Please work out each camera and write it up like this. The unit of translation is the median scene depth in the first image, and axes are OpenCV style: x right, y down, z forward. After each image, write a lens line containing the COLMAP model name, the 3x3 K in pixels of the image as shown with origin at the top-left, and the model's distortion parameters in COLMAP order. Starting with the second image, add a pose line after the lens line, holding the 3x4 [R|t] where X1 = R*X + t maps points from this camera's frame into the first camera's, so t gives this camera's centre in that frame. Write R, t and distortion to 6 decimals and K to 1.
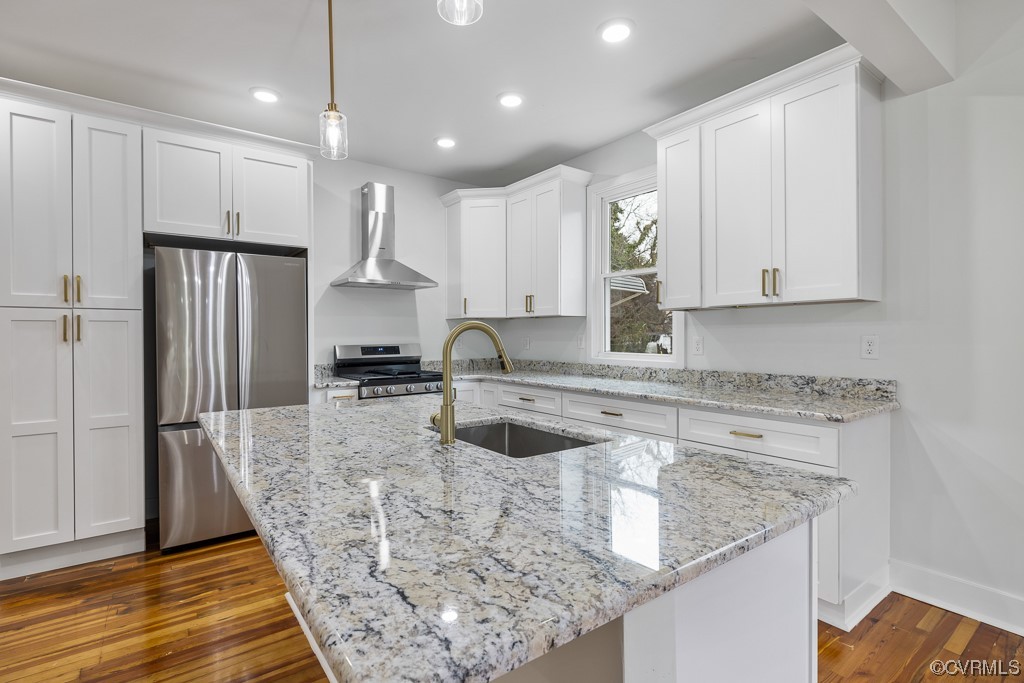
lens RADIAL K [[489.2, 0, 515.5], [0, 489.2, 340.3], [0, 0, 1]] dist [-0.010388, -0.000221]
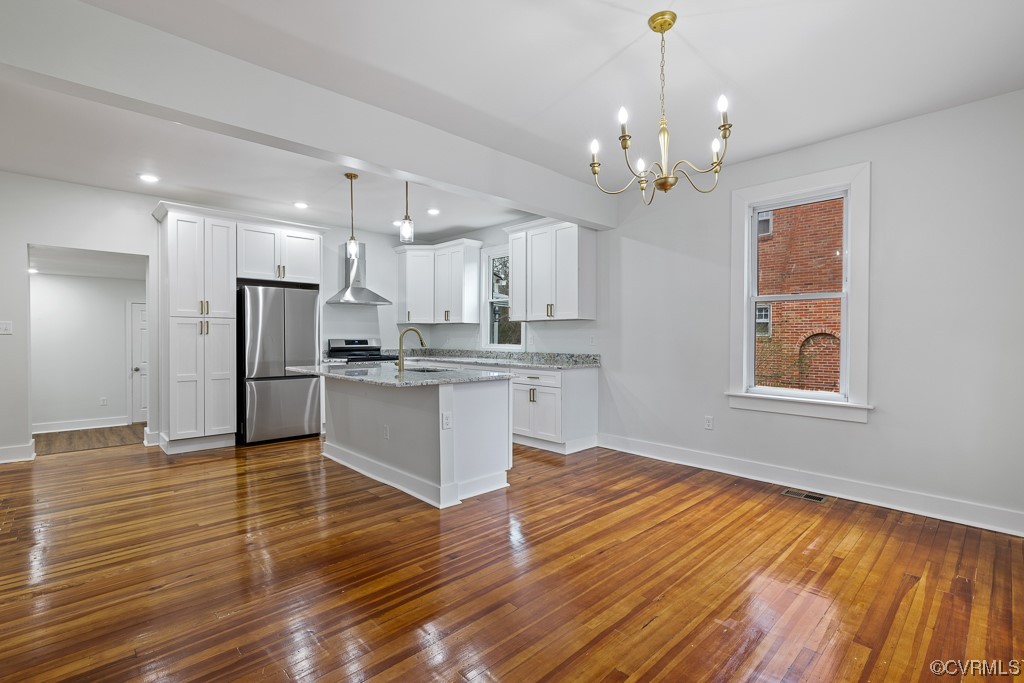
lens RADIAL K [[470.6, 0, 514.4], [0, 470.6, 345.8], [0, 0, 1]] dist [-0.004628, 0.000633]
pose [[0.993066, 0.006544, 0.117376, 0.087130], [-0.007711, 0.999925, 0.009493, 0.016483], [-0.117305, -0.010332, 0.993042, -0.820682]]
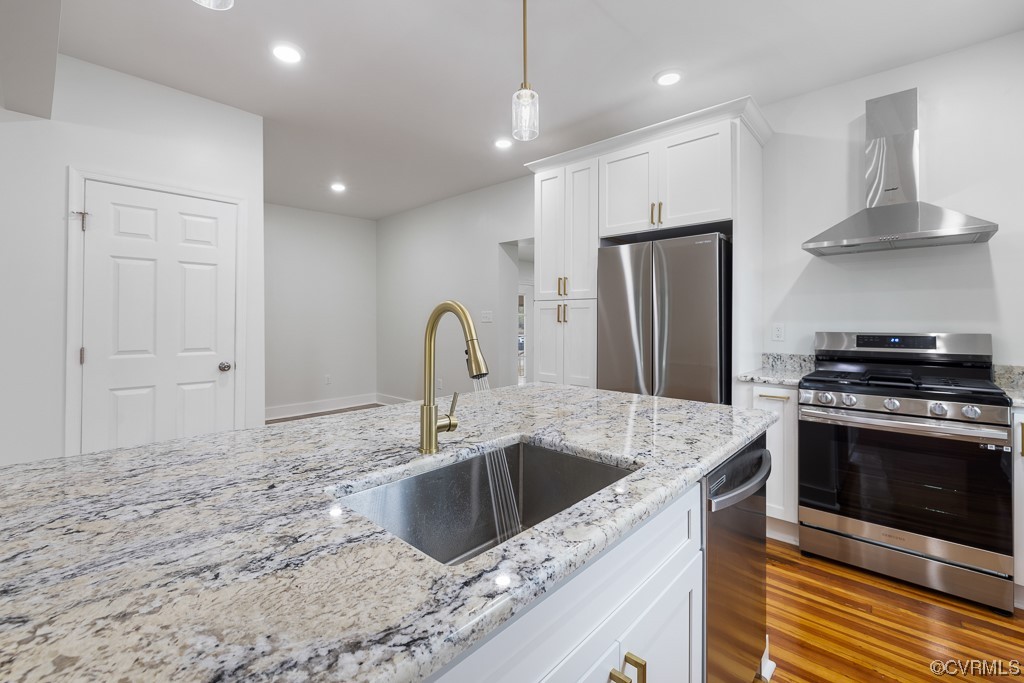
lens RADIAL K [[437.3, 0, 500.7], [0, 437.3, 314.8], [0, 0, 1]] dist [0.001415, -0.000703]
pose [[0.169210, -0.005302, -0.985566, 0.281815], [-0.012358, 0.999896, -0.007501, -0.006286], [0.985503, 0.013449, 0.169127, 0.466220]]
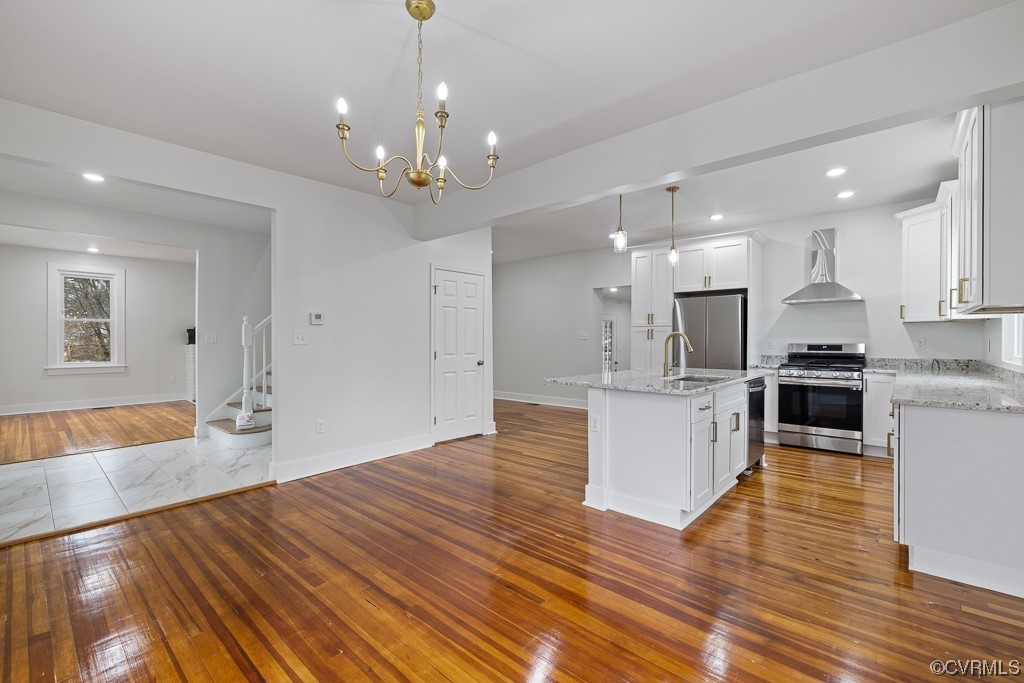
lens RADIAL K [[437.3, 0, 506.3], [0, 437.3, 339.4], [0, 0, 1]] dist [0.001415, -0.000703]
pose [[0.190450, 0.007816, -0.981666, 0.986638], [-0.010708, 0.999925, 0.005884, -0.000582], [0.981639, 0.009392, 0.190519, -0.166967]]
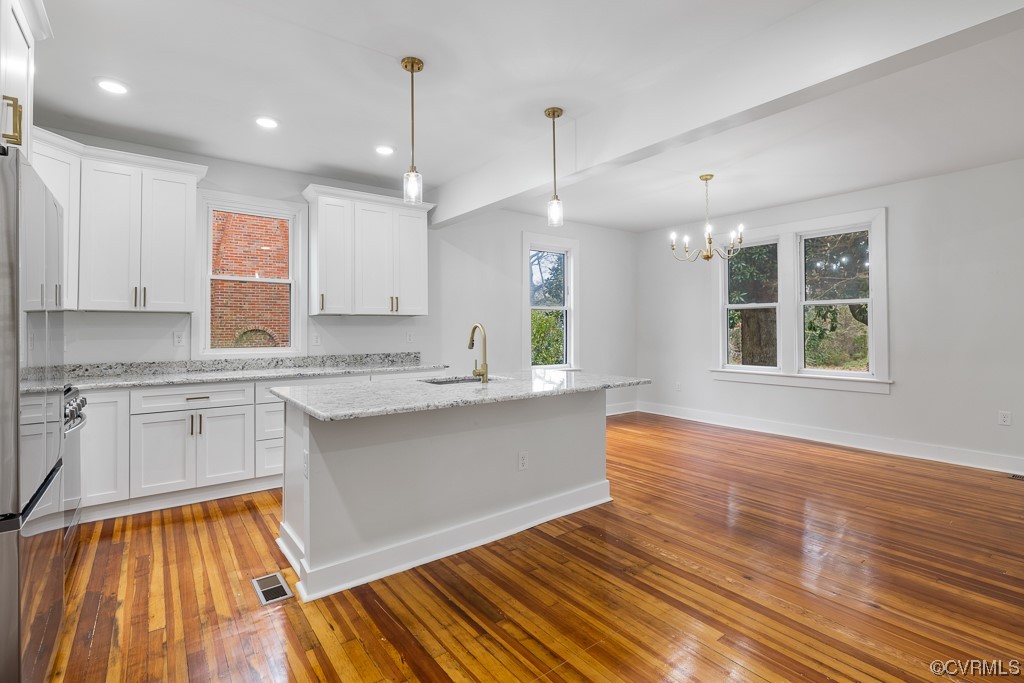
lens RADIAL K [[475.5, 0, 499.7], [0, 475.5, 324.2], [0, 0, 1]] dist [-0.016165, 0.001489]
pose [[0.009689, 0.019371, 0.999765, -1.013469], [0.016483, 0.999673, -0.019529, 0.002482], [-0.999817, 0.016668, 0.009366, 0.429395]]
